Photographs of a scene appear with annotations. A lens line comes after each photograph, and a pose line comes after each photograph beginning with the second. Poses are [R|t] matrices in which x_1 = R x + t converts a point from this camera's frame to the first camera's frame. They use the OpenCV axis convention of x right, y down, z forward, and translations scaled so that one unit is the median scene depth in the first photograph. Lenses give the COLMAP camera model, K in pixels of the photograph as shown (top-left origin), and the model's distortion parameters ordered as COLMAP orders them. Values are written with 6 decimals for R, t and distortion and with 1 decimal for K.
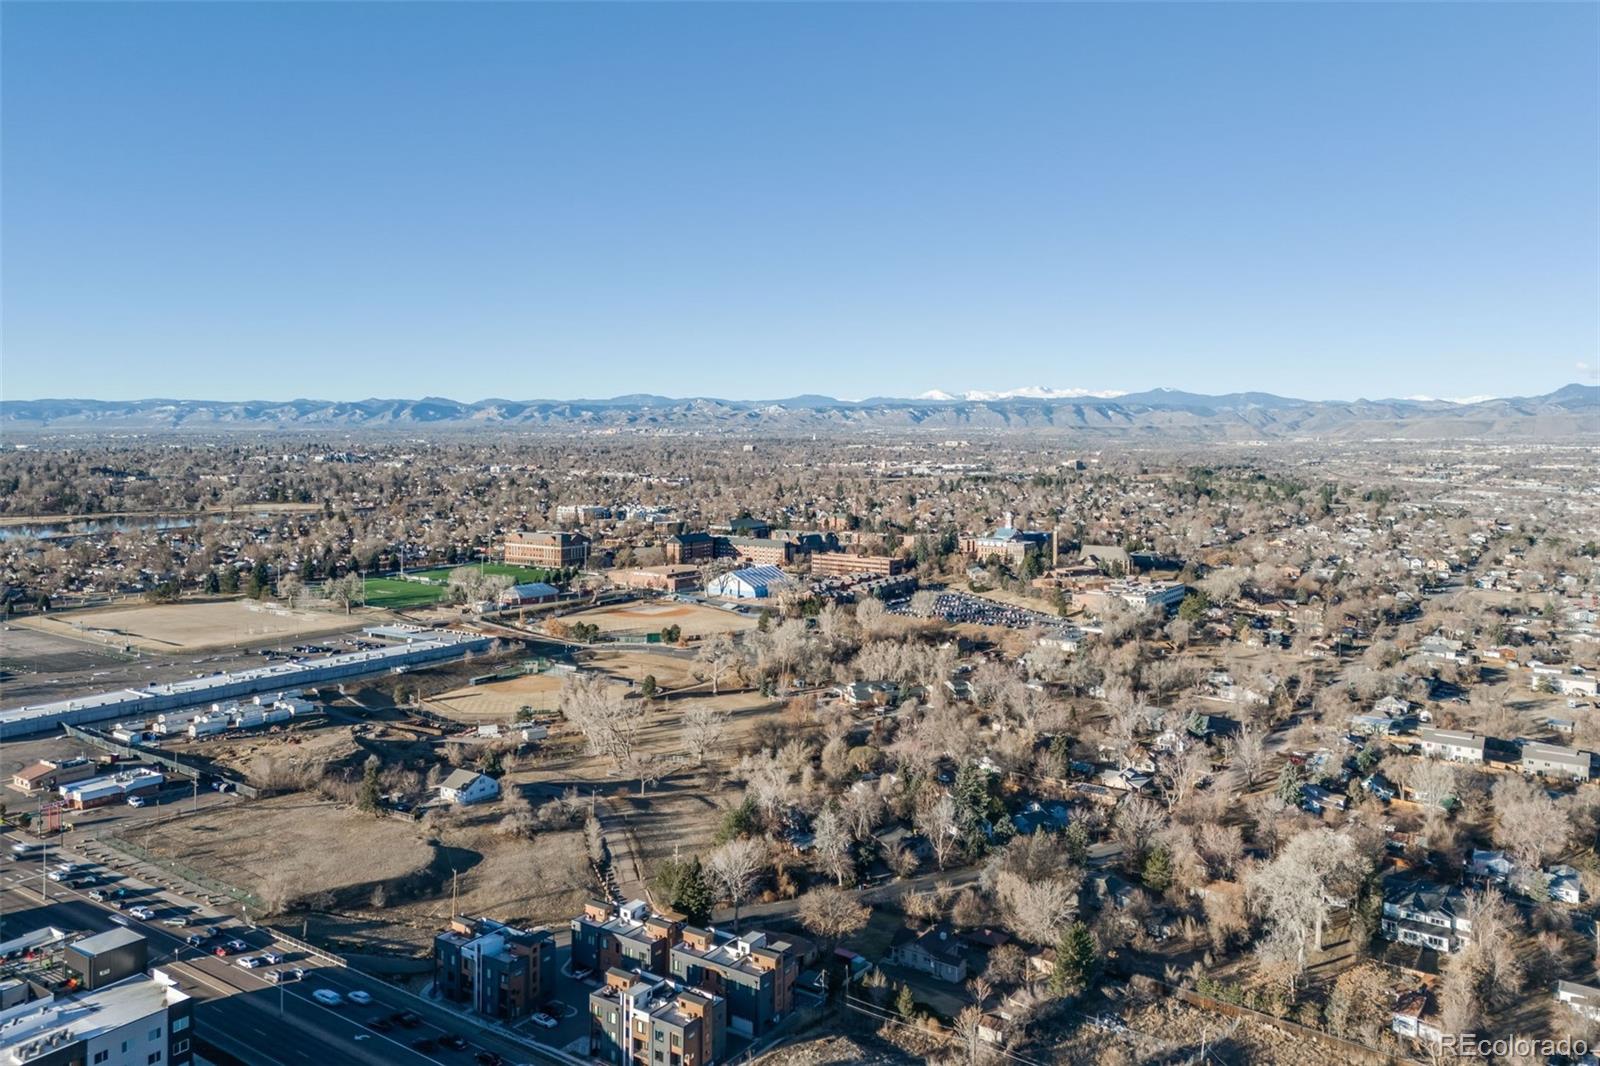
lens RADIAL K [[1156.9, 0, 798.0], [0, 1156.9, 454.6], [0, 0, 1]] dist [0.103126, -0.132028]
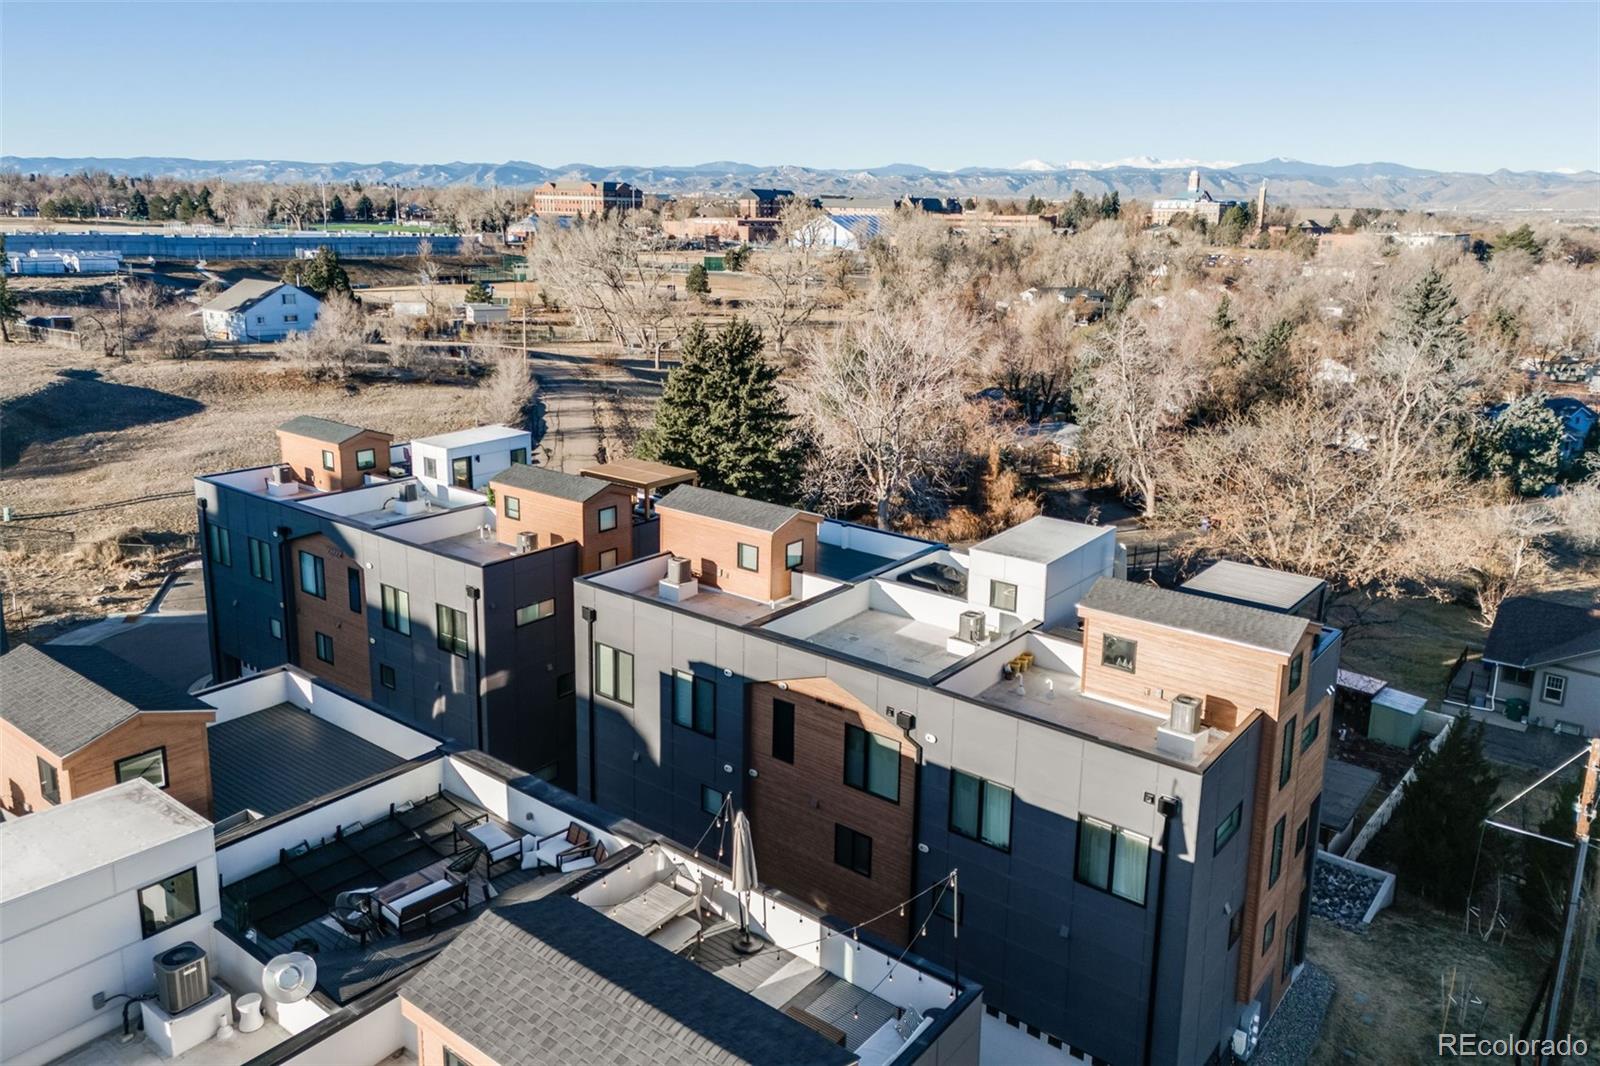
lens RADIAL K [[1156.9, 0, 798.0], [0, 1156.9, 454.6], [0, 0, 1]] dist [0.103126, -0.132028]
pose [[0.997167, 0.026860, -0.070265, -0.044926], [-0.013057, 0.981702, 0.189975, 0.259005], [0.074082, -0.188519, 0.979271, 0.587050]]
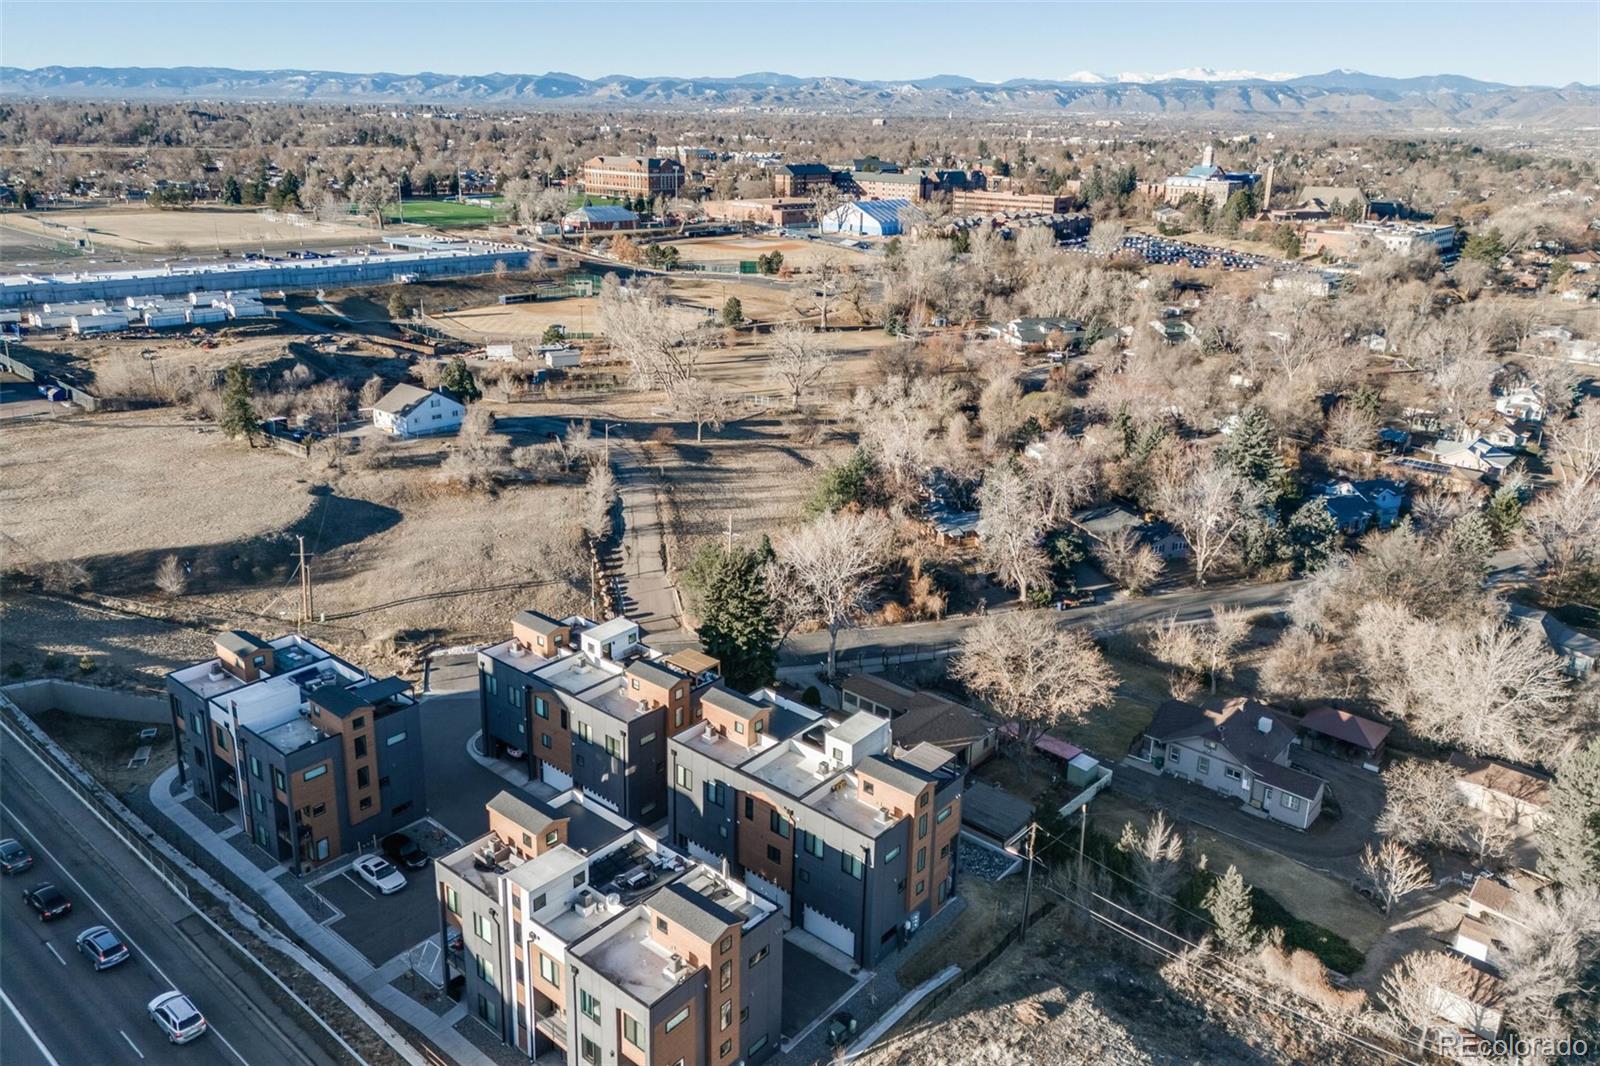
lens RADIAL K [[1156.9, 0, 798.0], [0, 1156.9, 454.6], [0, 0, 1]] dist [0.103126, -0.132028]
pose [[0.993904, 0.045156, -0.100575, -0.016479], [-0.017663, 0.965708, 0.259030, 0.146935], [0.108823, -0.255674, 0.960619, 0.436983]]
